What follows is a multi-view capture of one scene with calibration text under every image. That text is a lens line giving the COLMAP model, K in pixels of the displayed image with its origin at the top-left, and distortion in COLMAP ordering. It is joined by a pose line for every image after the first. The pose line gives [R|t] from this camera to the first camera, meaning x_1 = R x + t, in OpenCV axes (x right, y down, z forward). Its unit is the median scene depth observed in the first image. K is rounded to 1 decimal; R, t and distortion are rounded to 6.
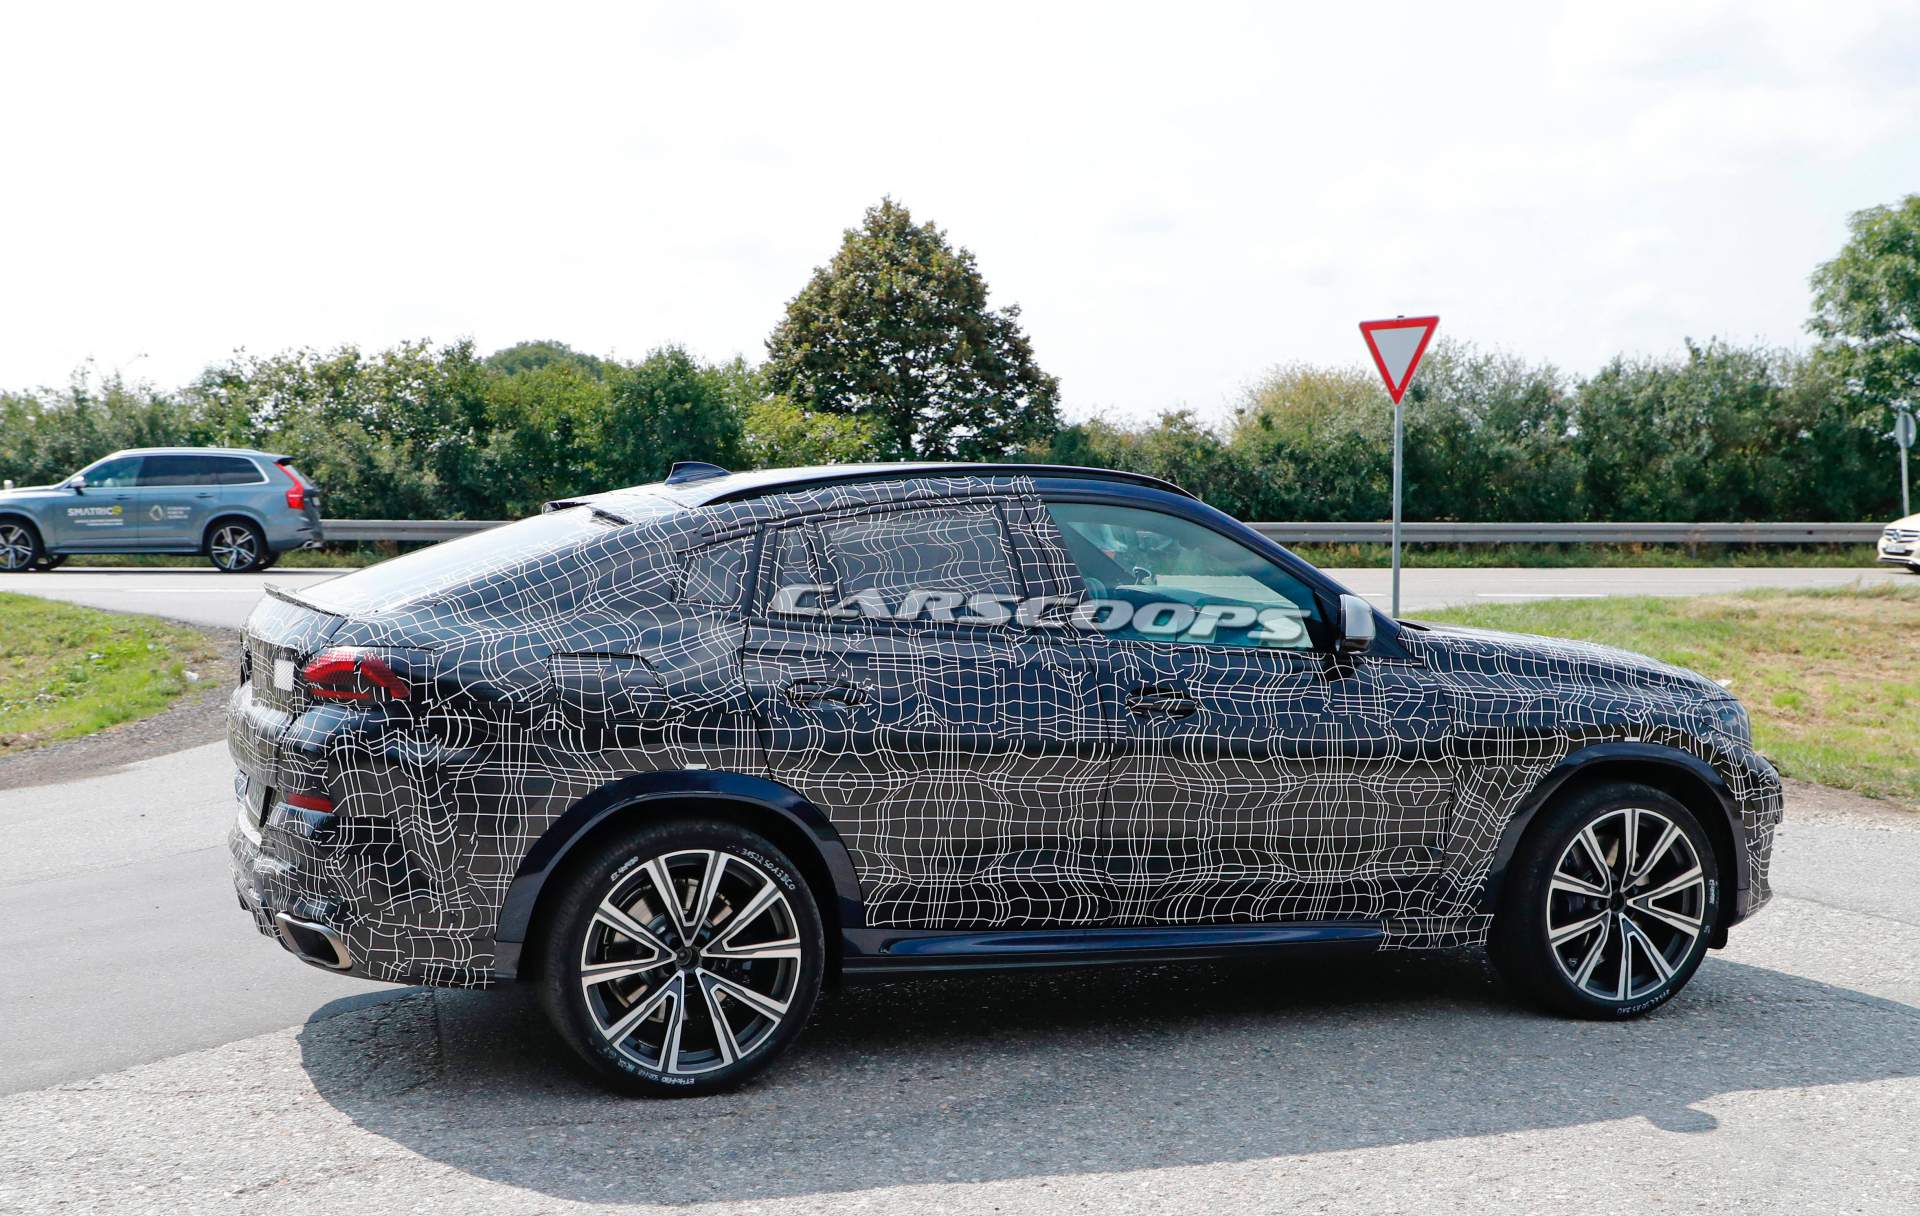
lens RADIAL K [[2276.7, 0, 918.5], [0, 2276.7, 748.3], [0, 0, 1]] dist [0.004907, -0.162980]
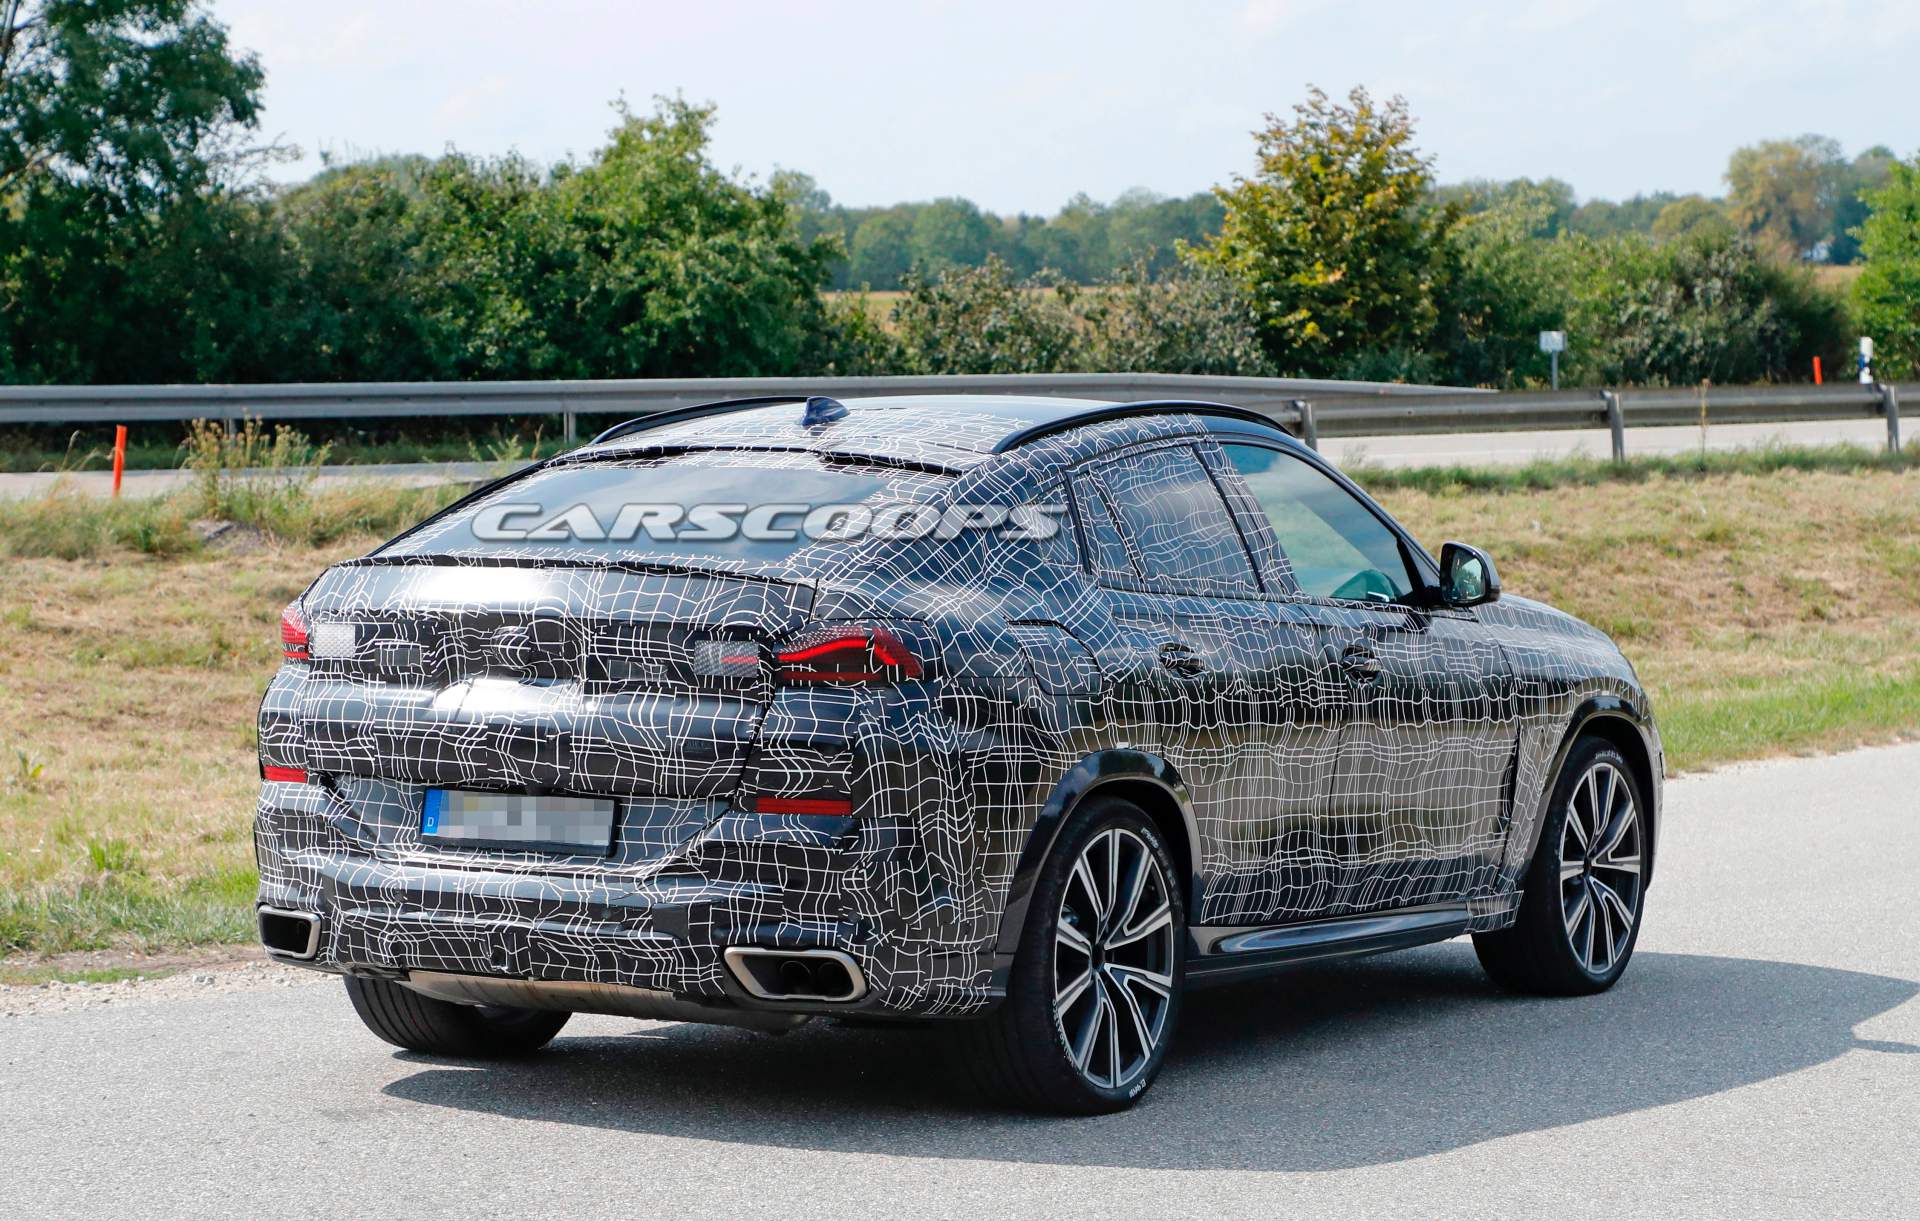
lens RADIAL K [[4884.9, 0, 960.0], [0, 4884.9, 610.5], [0, 0, 1]] dist [-0.092604, -0.021940]
pose [[0.772842, -0.028970, 0.633937, -1.271579], [0.070479, 0.996696, -0.040374, 0.026478], [-0.630673, 0.075882, 0.772330, -0.407433]]
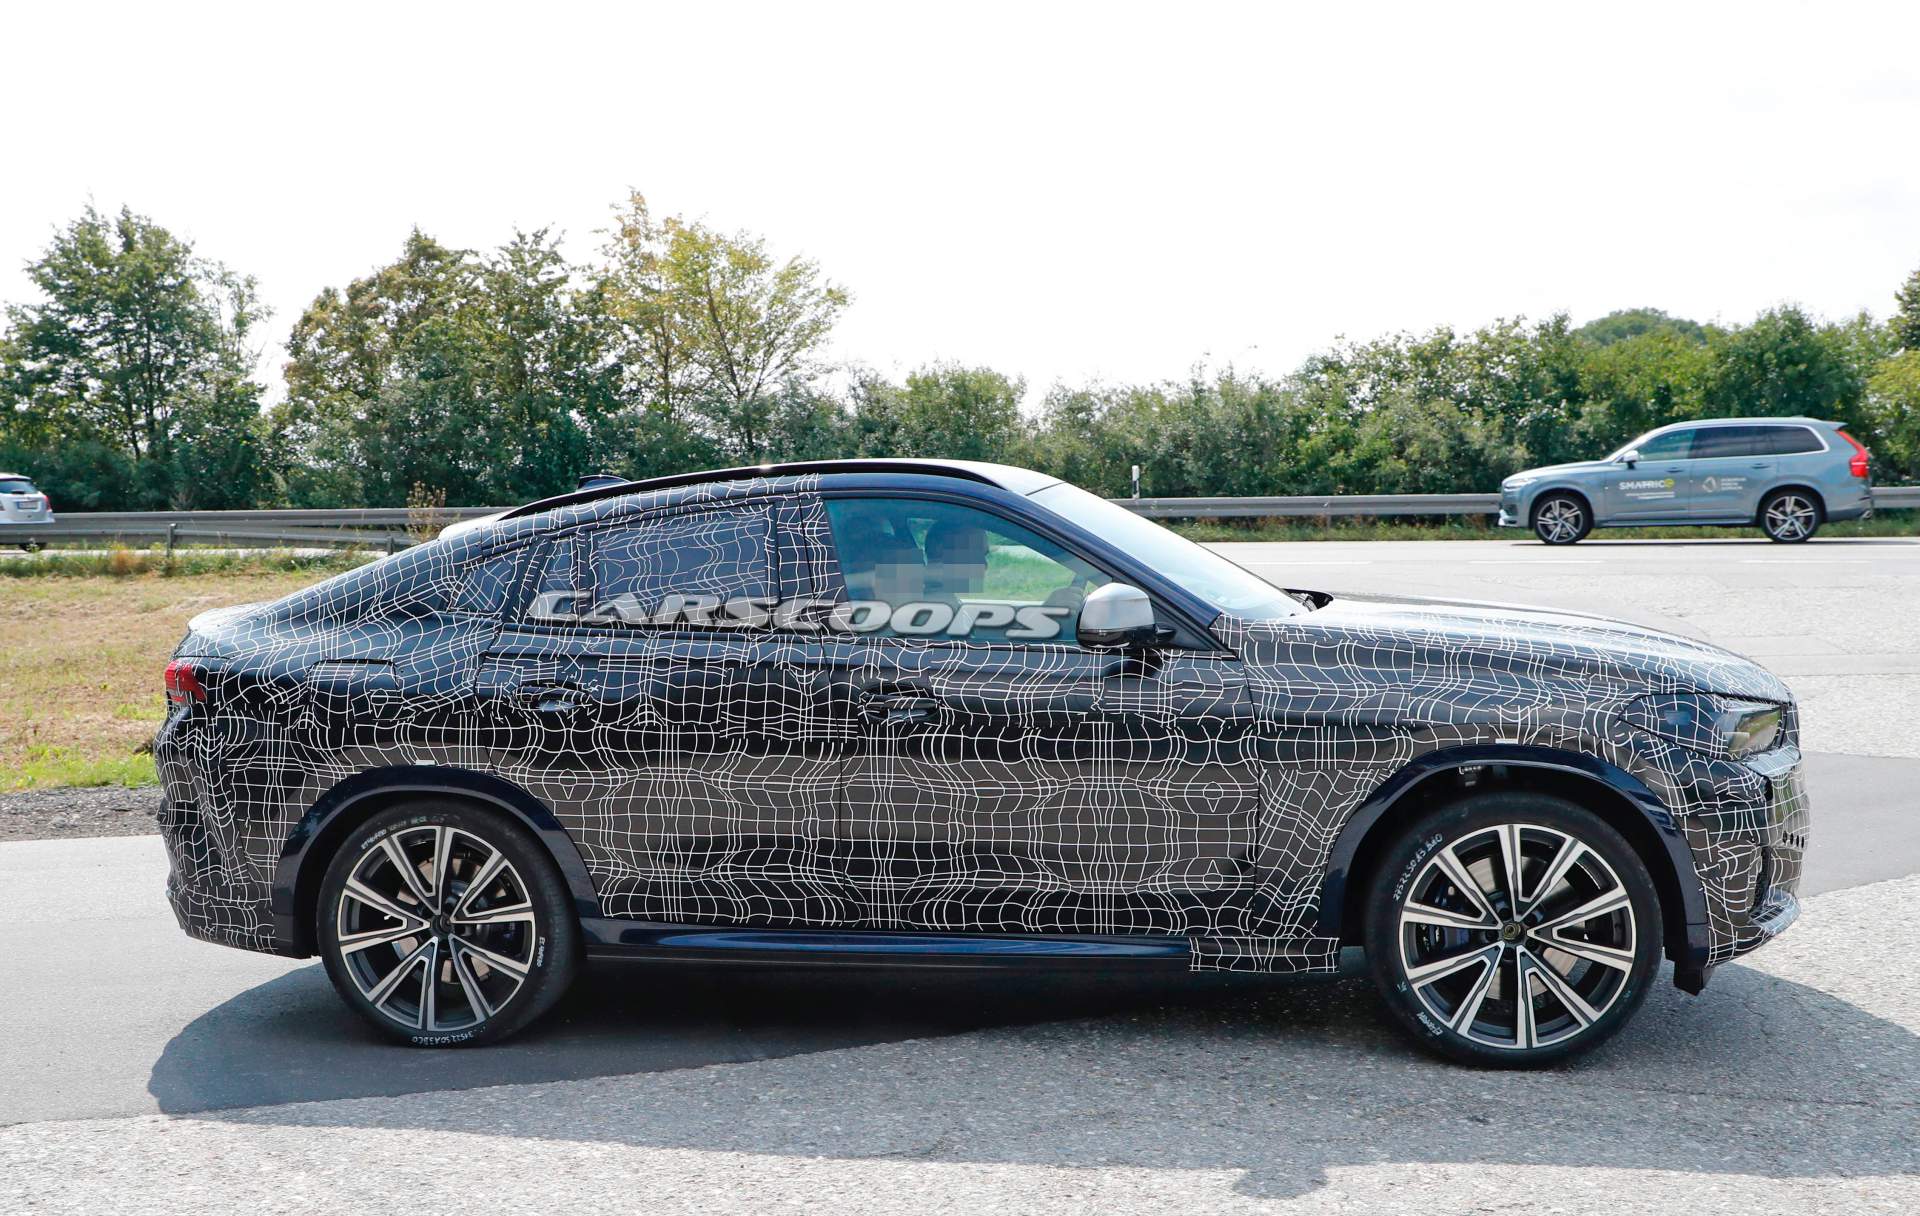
lens RADIAL K [[2173.8, 0, 875.9], [0, 2173.8, 731.6], [0, 0, 1]] dist [-0.026016, 0.019444]
pose [[0.859423, 0.005857, -0.511231, 0.583745], [-0.003271, 0.999977, 0.005956, -0.012864], [0.511254, -0.003447, 0.859423, 0.203233]]
